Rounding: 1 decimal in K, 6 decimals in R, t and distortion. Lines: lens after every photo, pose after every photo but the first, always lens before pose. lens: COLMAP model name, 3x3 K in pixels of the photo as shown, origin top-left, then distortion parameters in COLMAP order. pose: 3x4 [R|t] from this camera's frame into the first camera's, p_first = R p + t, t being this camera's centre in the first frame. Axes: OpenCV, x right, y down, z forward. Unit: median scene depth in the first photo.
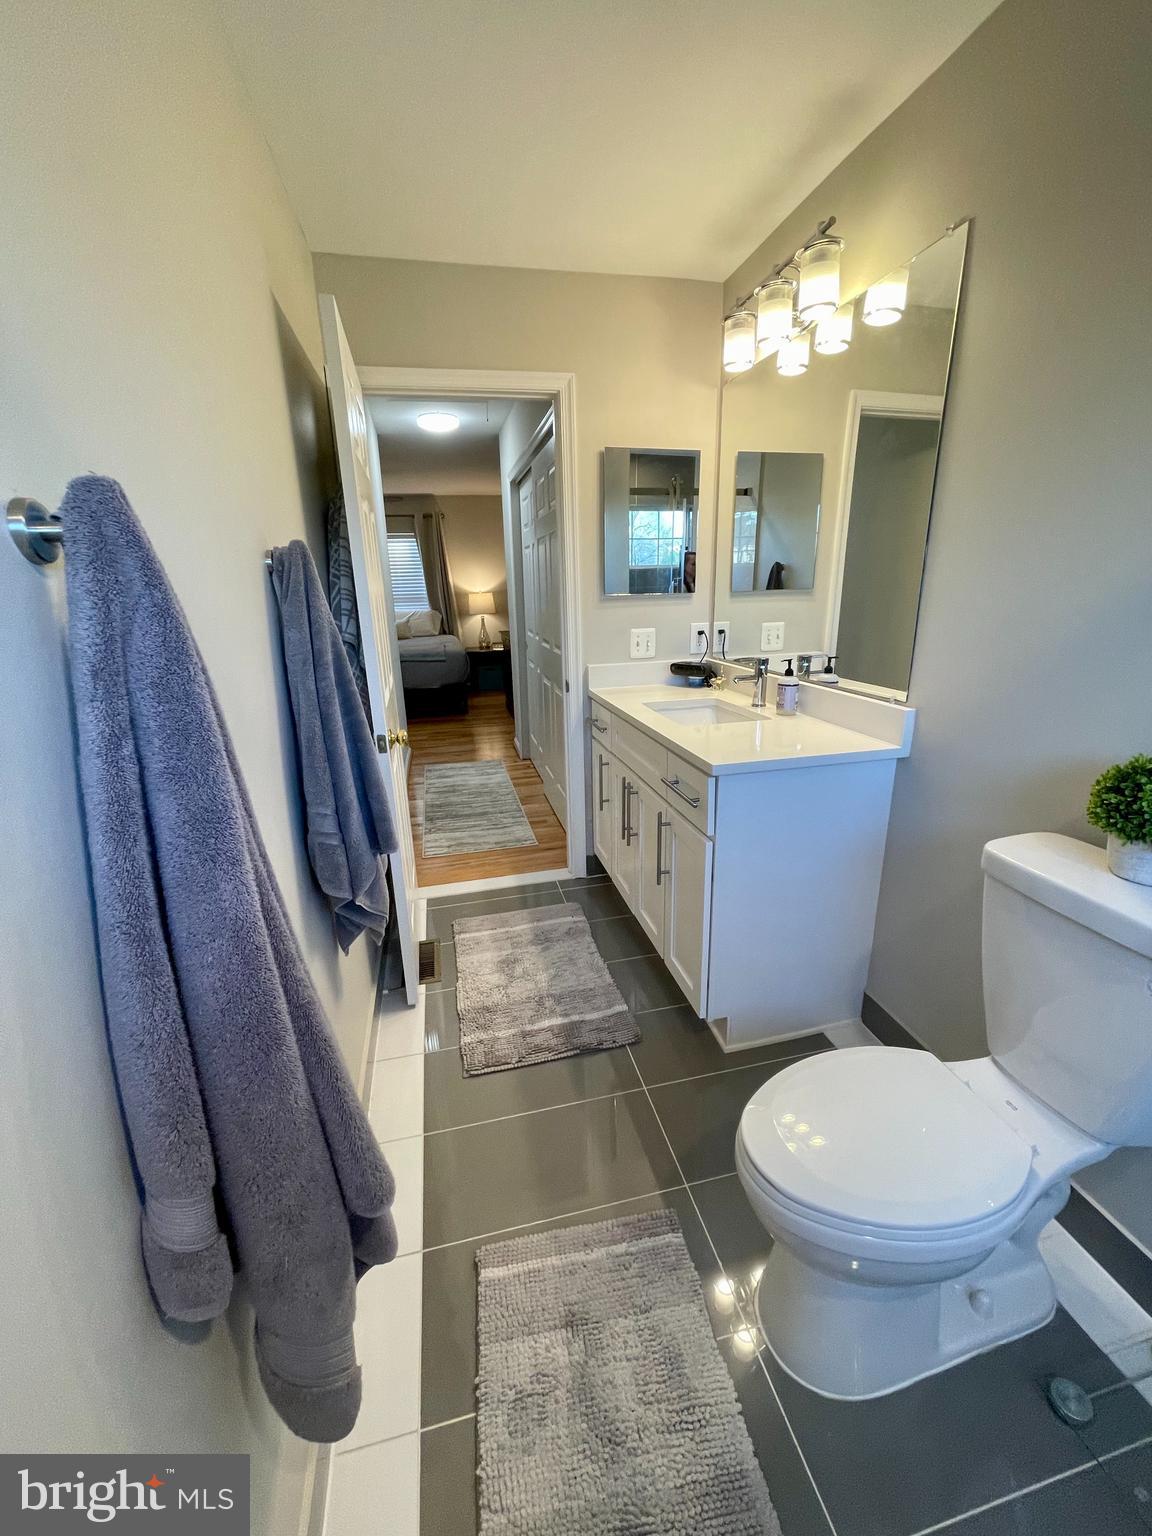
lens RADIAL K [[616.8, 0, 576.0], [0, 616.8, 768.0], [0, 0, 1]] dist [-0.000435, -0.000012]
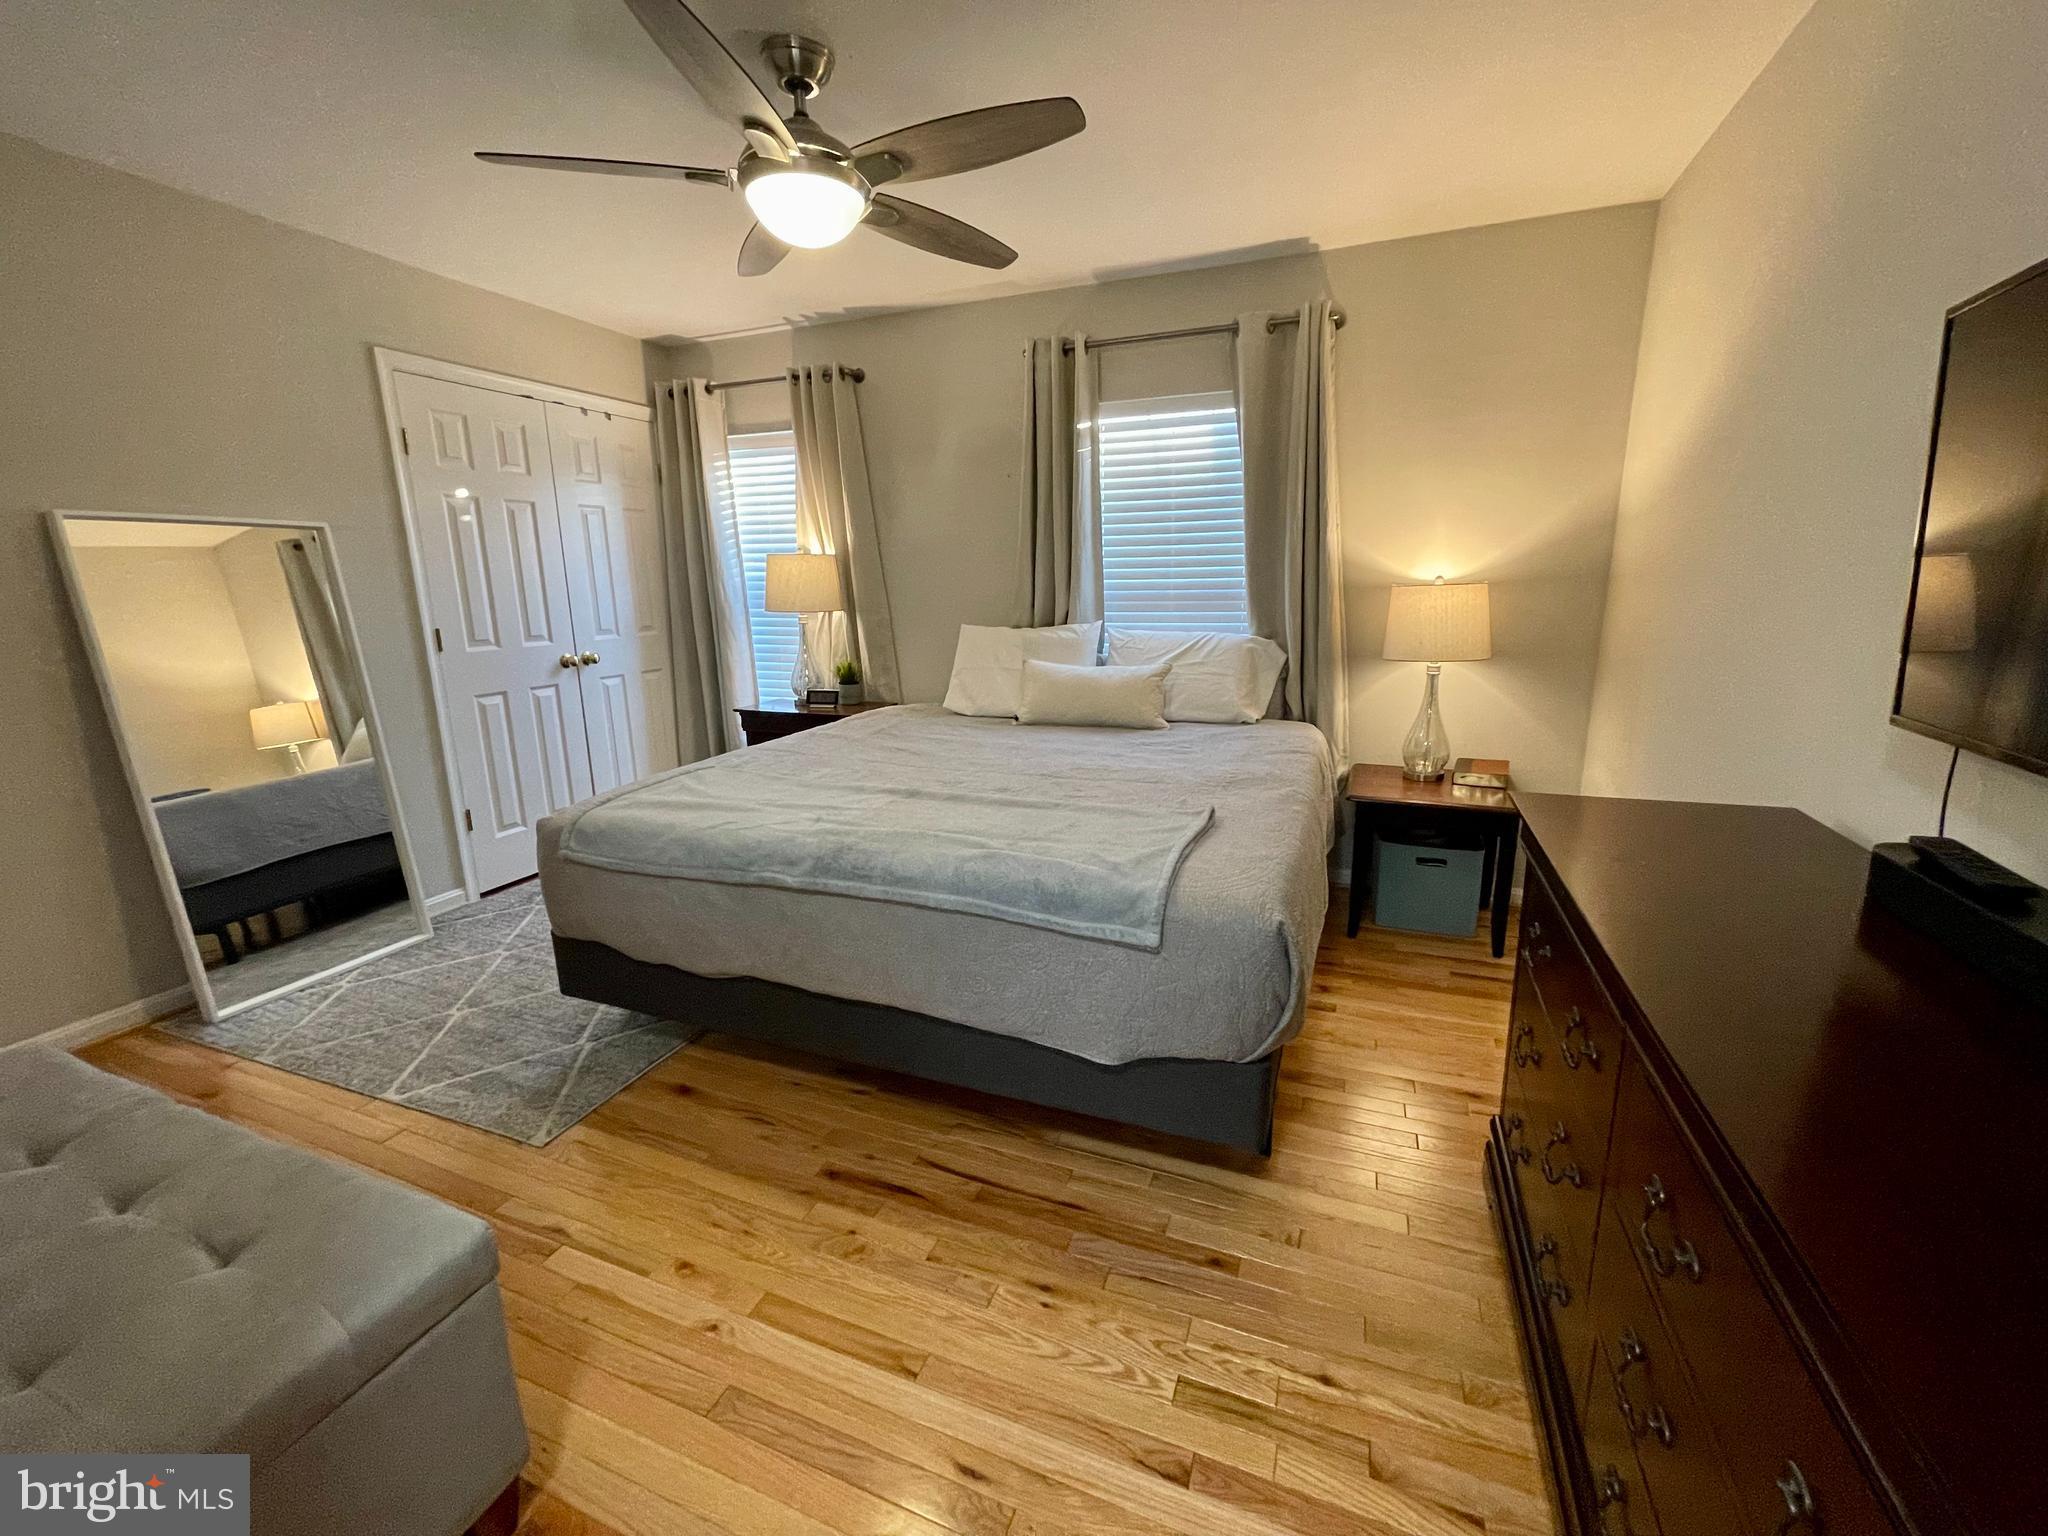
lens RADIAL K [[826.9, 0, 1025.0], [0, 826.9, 759.1], [0, 0, 1]] dist [0.000093, -0.000029]
pose [[0.820500, 0.134469, -0.555607, -0.092379], [-0.167958, 0.985749, -0.009462, -0.174961], [0.546416, 0.101082, 0.831391, 0.608004]]
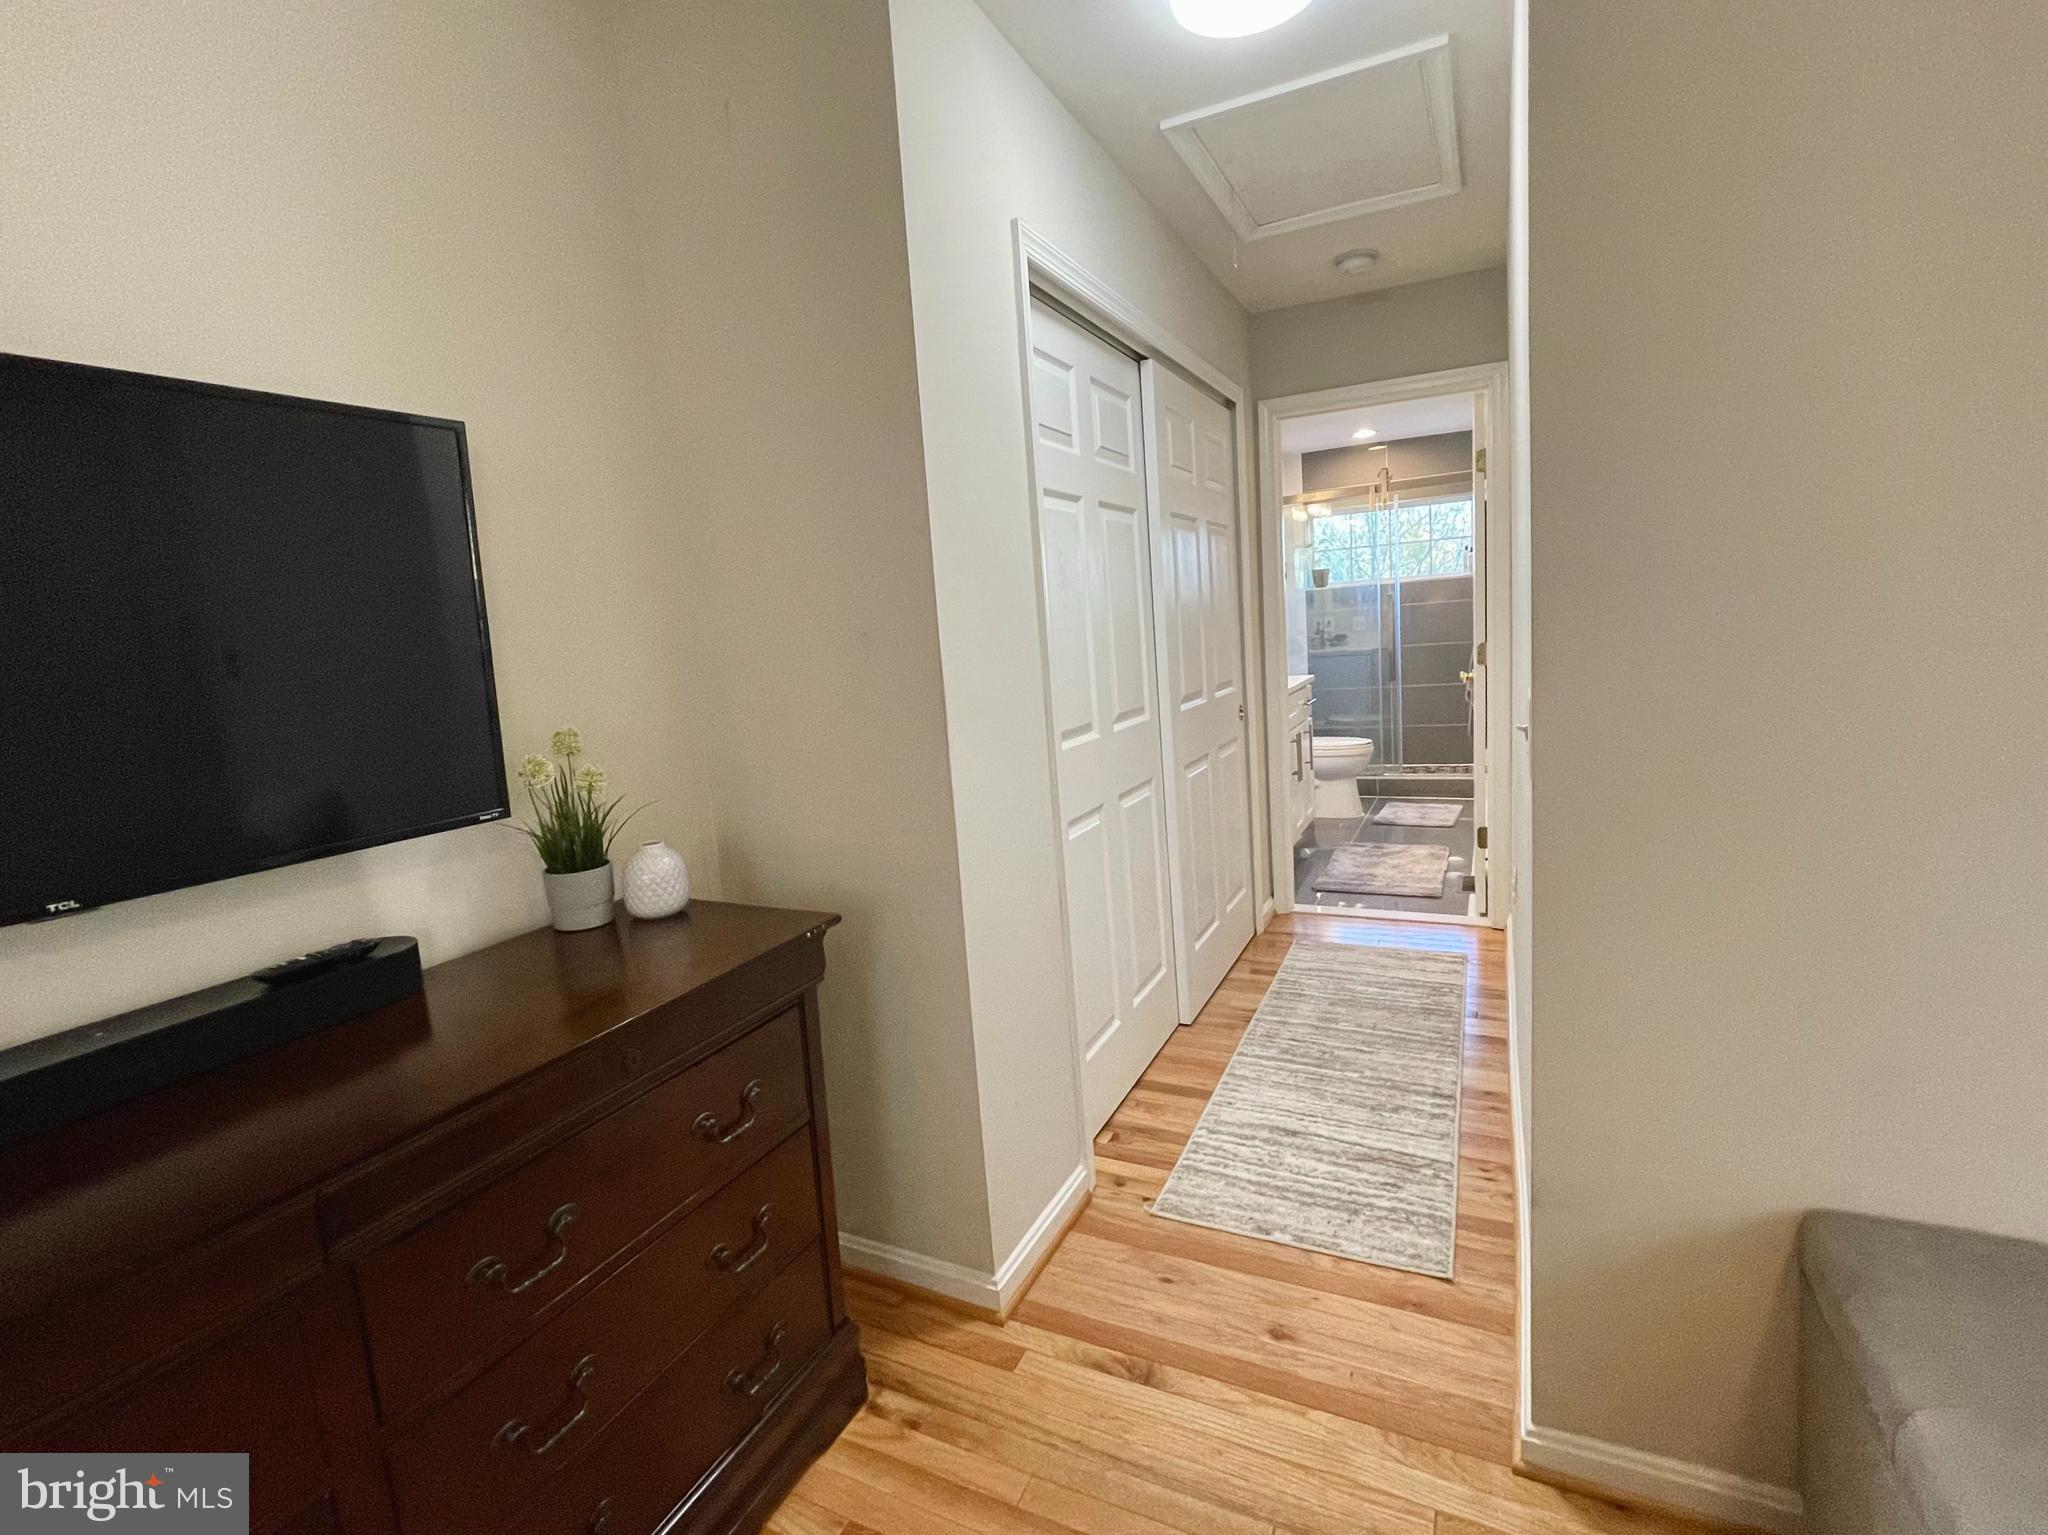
lens RADIAL K [[948.9, 0, 1024.4], [0, 948.9, 758.4], [0, 0, 1]] dist [0.000581, 0.000048]
pose [[-0.776405, -0.005926, 0.630206, -0.214870], [0.266523, 0.903051, 0.336844, -0.223040], [-0.571105, 0.429492, -0.699554, 0.777278]]
